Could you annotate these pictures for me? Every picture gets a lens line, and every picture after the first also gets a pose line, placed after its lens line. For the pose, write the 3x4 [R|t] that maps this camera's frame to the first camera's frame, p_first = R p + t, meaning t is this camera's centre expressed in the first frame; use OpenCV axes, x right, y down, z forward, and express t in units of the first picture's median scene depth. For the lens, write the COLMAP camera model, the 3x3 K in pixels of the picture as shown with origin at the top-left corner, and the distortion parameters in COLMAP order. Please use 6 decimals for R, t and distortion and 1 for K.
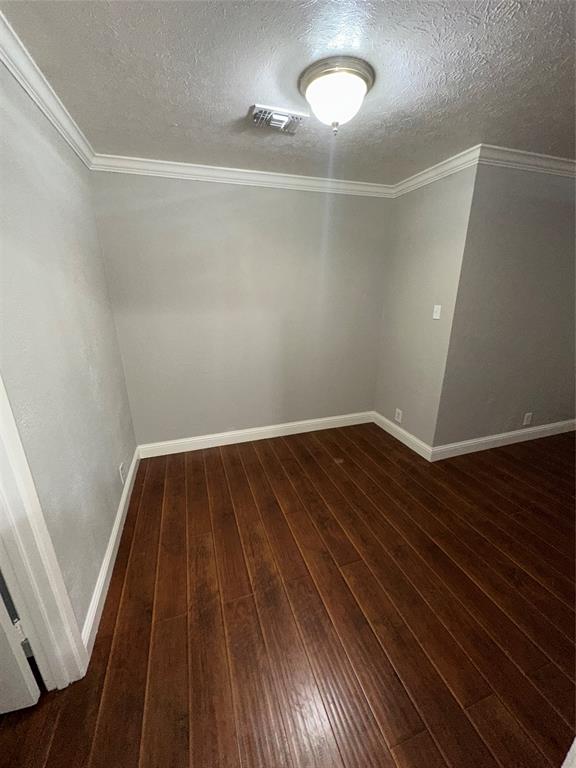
lens RADIAL K [[303.0, 0, 292.2], [0, 303.0, 384.2], [0, 0, 1]] dist [0.001576, -0.000261]
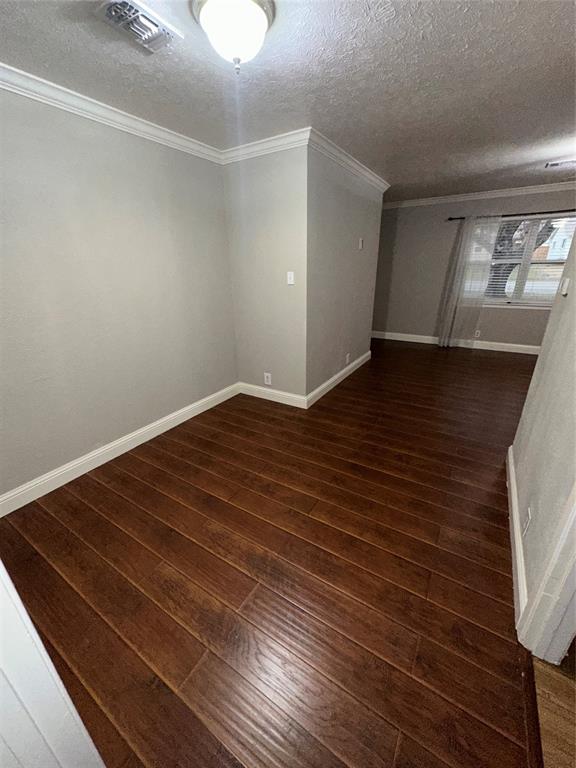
lens RADIAL K [[303.0, 0, 284.3], [0, 303.0, 383.4], [0, 0, 1]] dist [0.001576, -0.000261]
pose [[0.774952, -0.238597, 0.585253, -0.323167], [0.209725, 0.970614, 0.117998, 0.005668], [-0.596209, 0.031300, 0.802219, 0.133683]]
